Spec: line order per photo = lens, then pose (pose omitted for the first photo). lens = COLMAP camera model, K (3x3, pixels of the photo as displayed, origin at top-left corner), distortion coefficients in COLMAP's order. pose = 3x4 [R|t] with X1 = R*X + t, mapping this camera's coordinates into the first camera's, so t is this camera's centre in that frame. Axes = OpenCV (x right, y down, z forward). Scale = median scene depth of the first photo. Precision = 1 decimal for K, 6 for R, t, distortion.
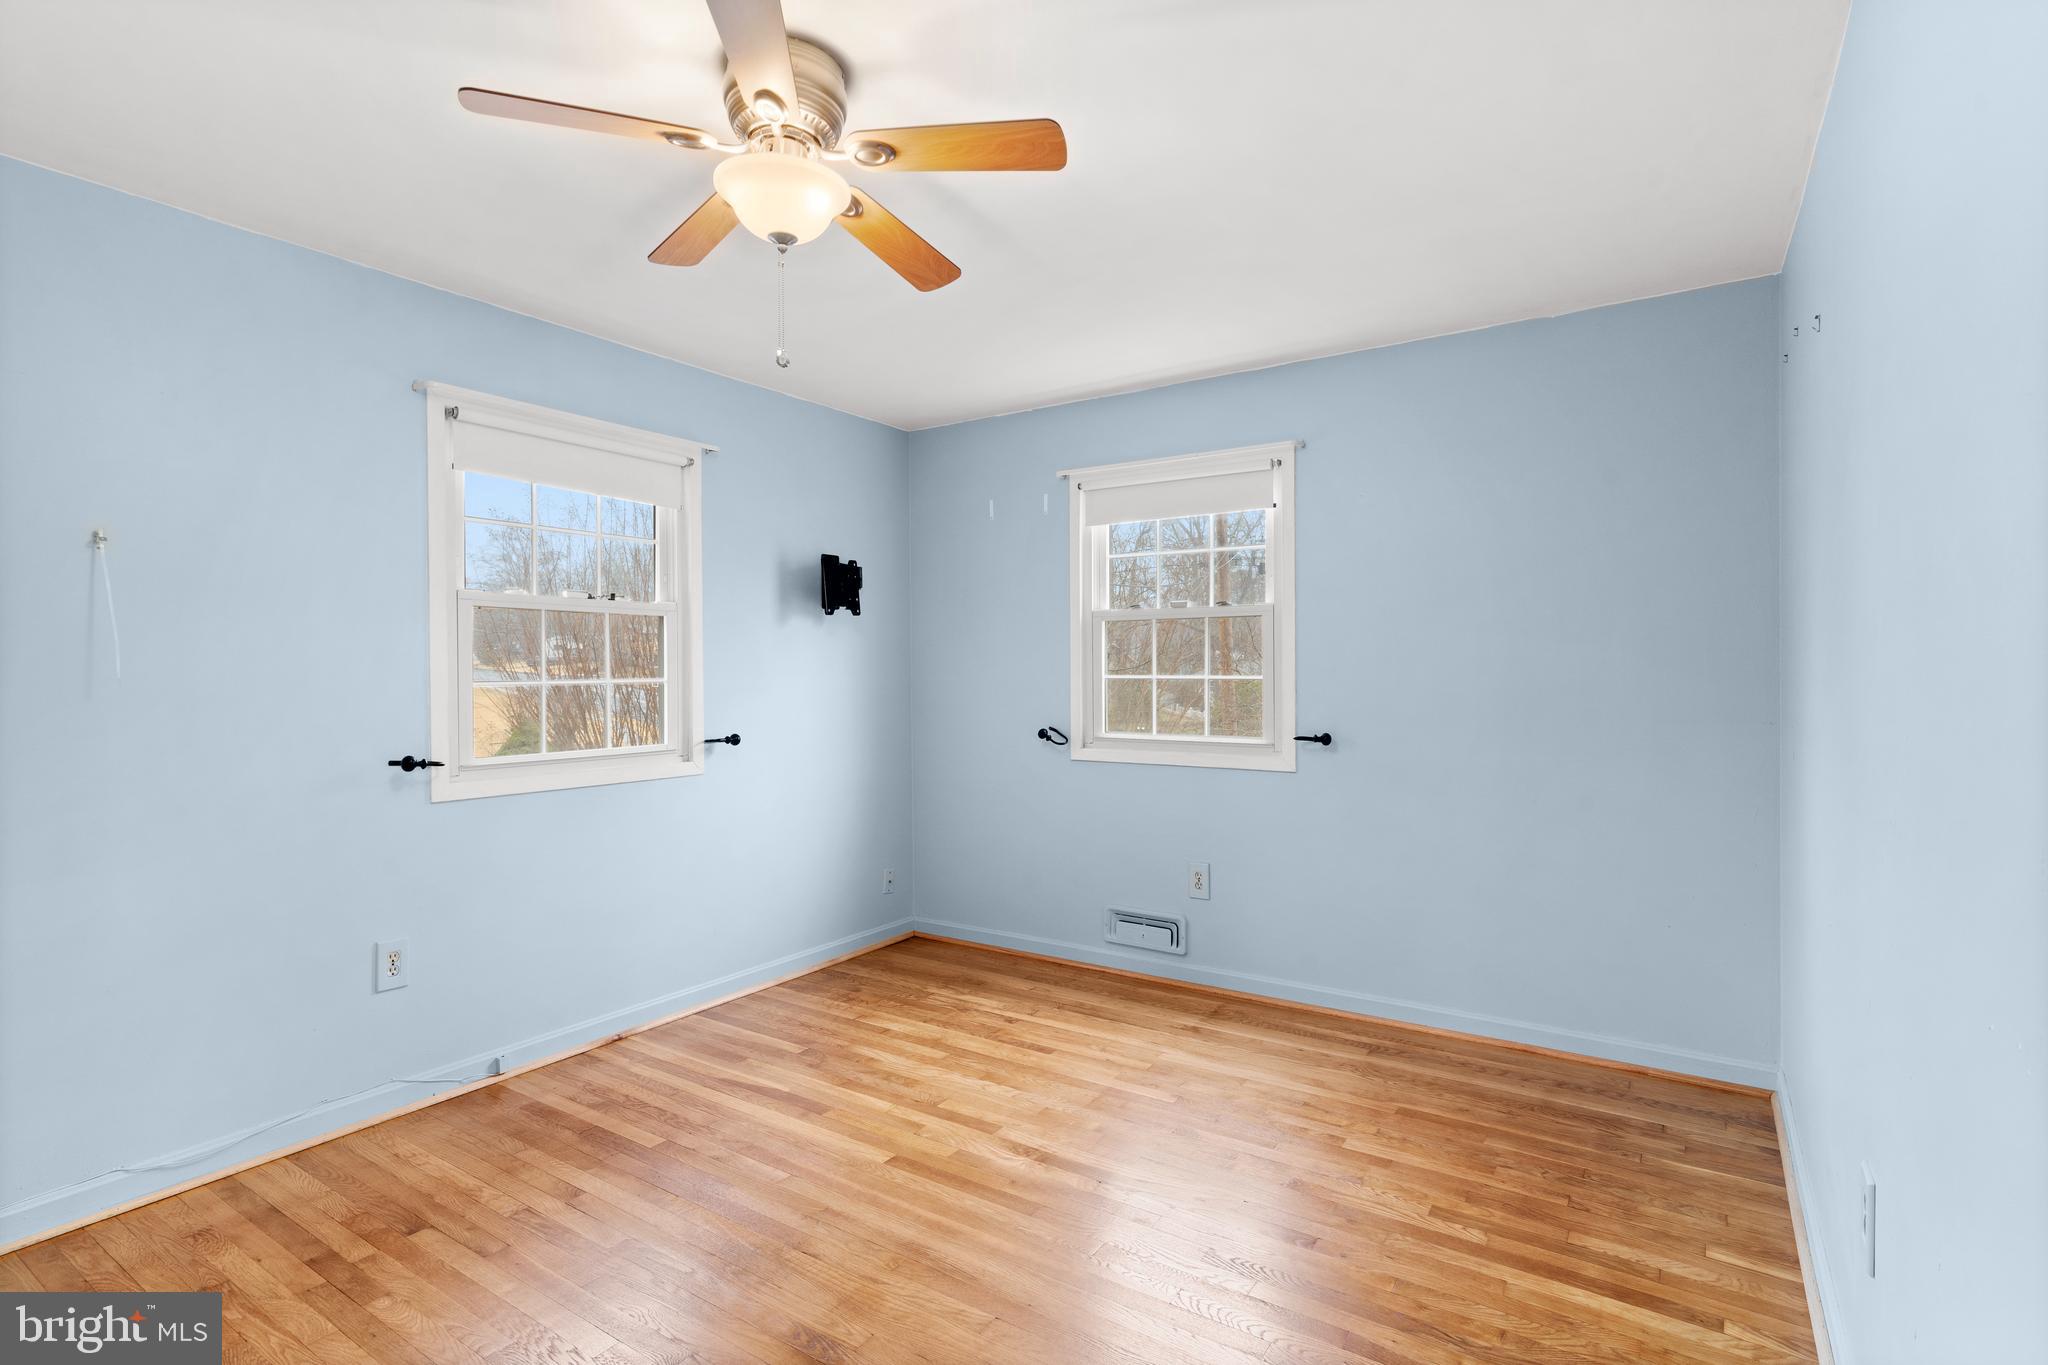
lens RADIAL K [[996.4, 0, 1012.7], [0, 996.4, 686.3], [0, 0, 1]] dist [0.001214, 0.000267]
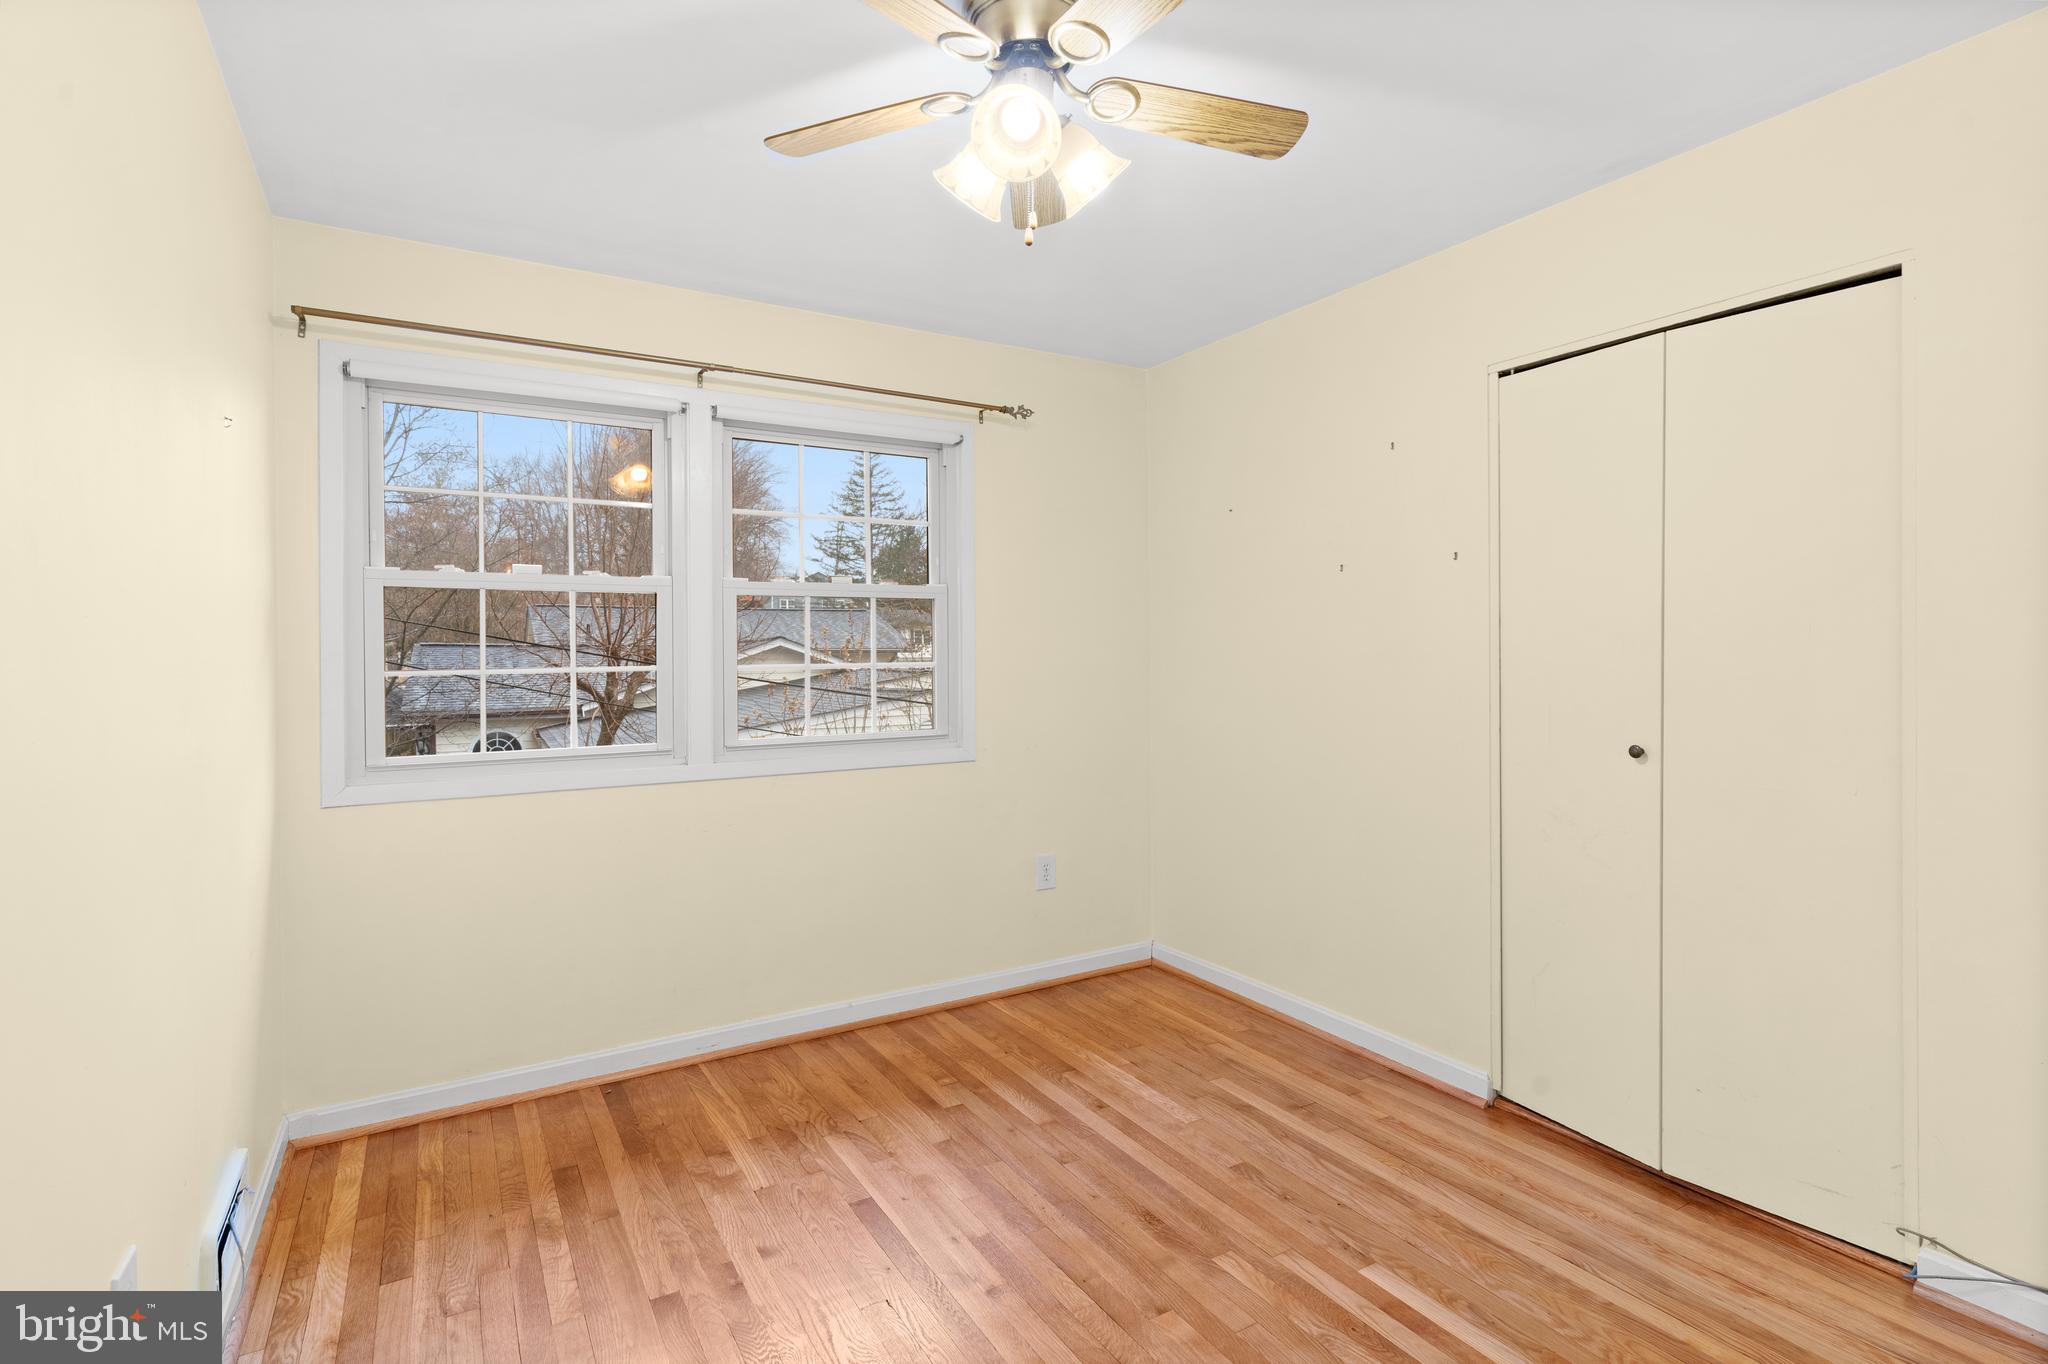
lens RADIAL K [[974.9, 0, 1024.0], [0, 974.9, 682.0], [0, 0, 1]] dist [-0.000473, -0.000018]
pose [[0.913224, 0.009707, -0.407343, 0.182155], [-0.005076, 0.999910, 0.012448, -0.004719], [0.407427, -0.009300, 0.913191, 0.231295]]
